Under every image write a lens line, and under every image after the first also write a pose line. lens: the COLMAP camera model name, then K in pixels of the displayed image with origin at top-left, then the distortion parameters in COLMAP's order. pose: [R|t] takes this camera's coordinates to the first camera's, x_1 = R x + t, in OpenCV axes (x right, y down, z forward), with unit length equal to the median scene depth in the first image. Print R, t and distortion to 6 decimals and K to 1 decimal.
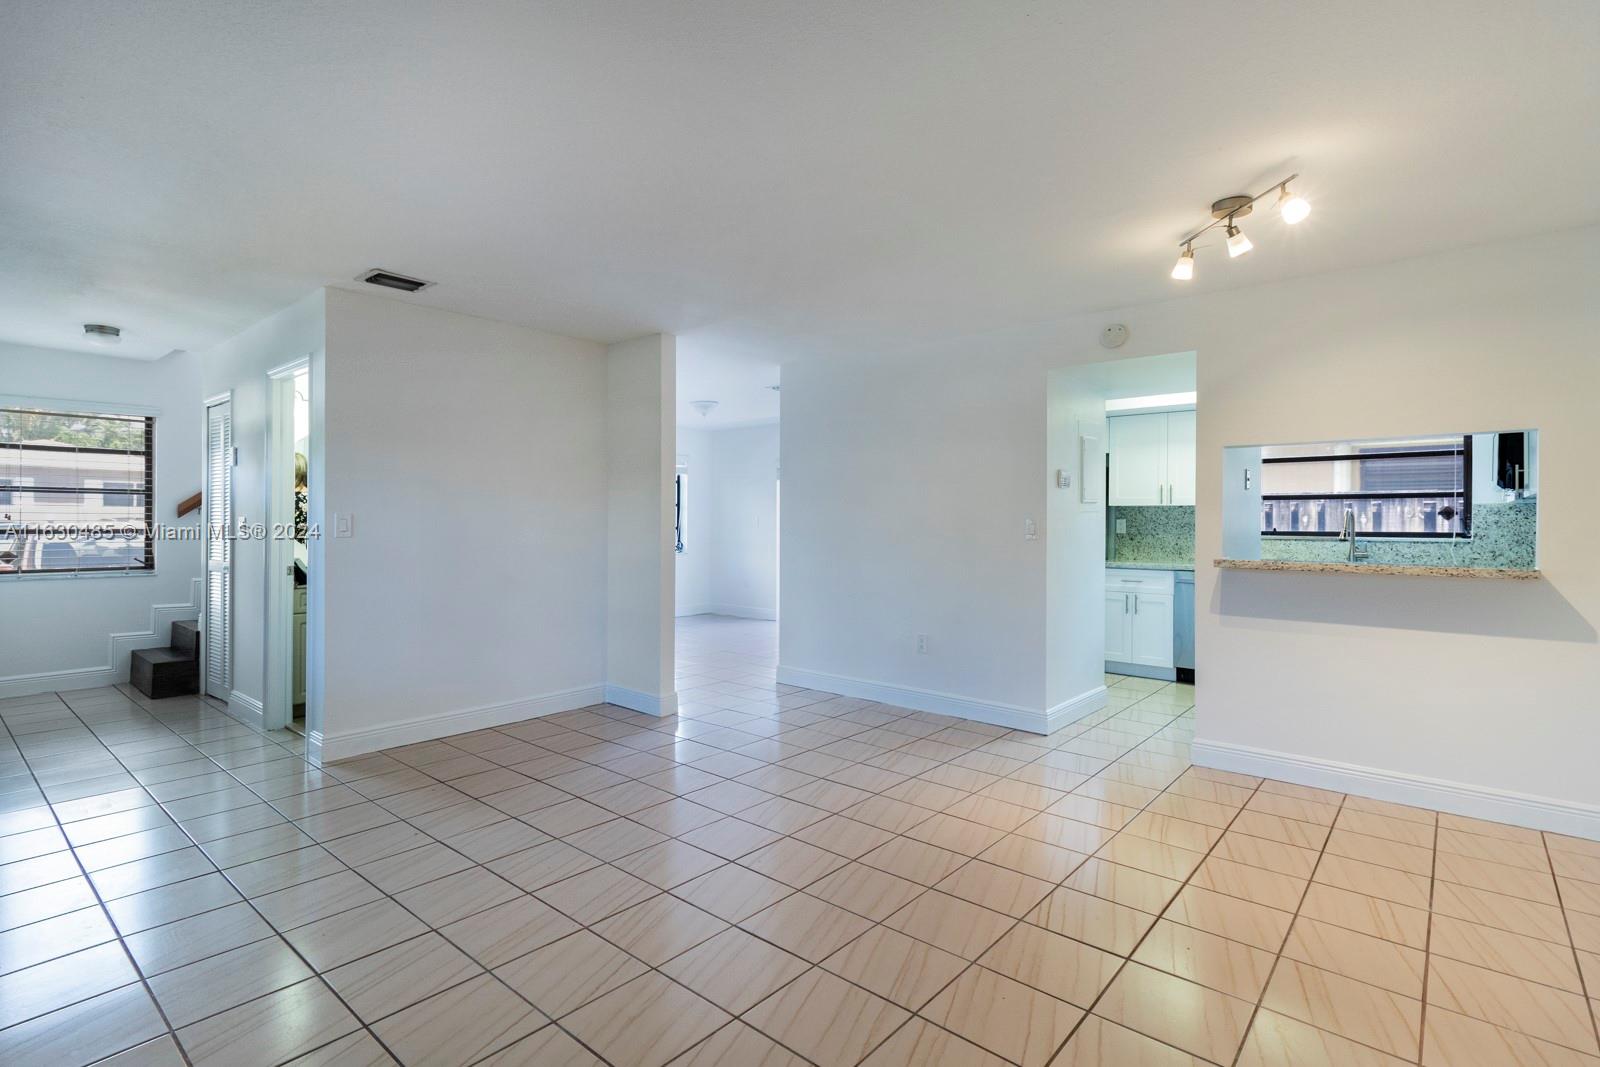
lens RADIAL K [[762.1, 0, 798.9], [0, 762.1, 515.8], [0, 0, 1]] dist [0.000586, 0.000623]
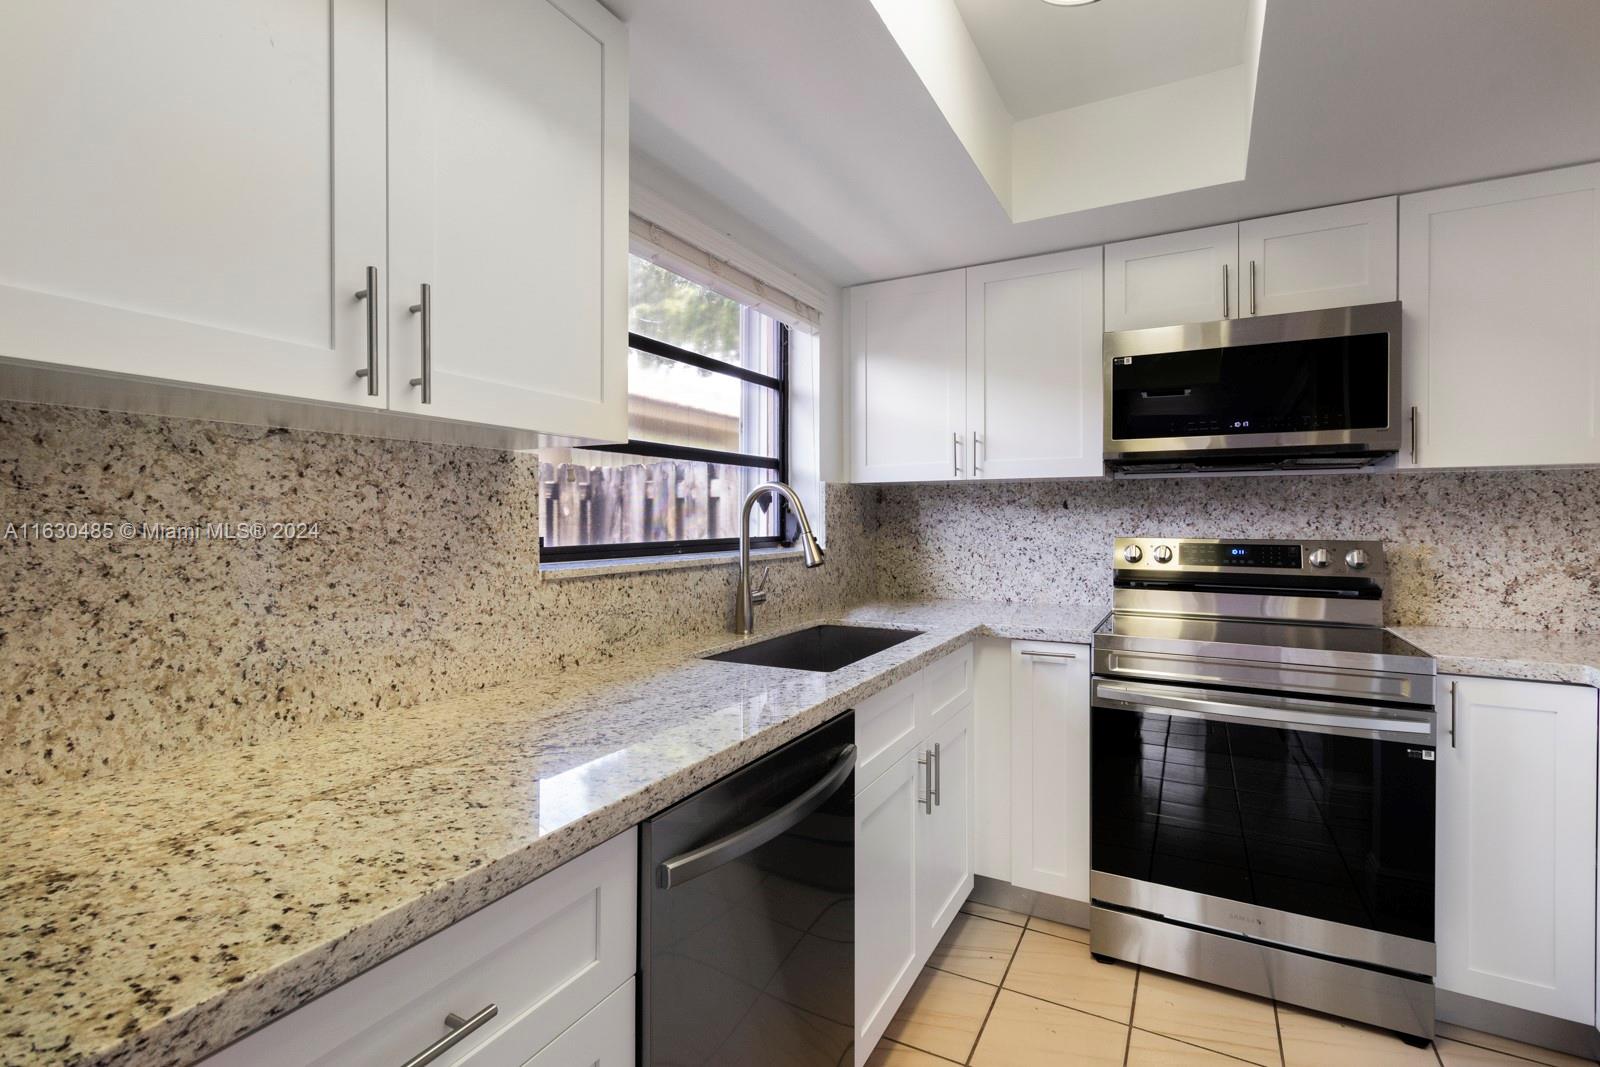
lens RADIAL K [[762.1, 0, 798.9], [0, 762.1, 515.8], [0, 0, 1]] dist [0.000586, 0.000623]
pose [[-0.211402, -0.001677, 0.977398, 0.350605], [-0.006594, 0.999978, 0.000290, 0.007853], [-0.977377, -0.006383, -0.211408, 1.075739]]
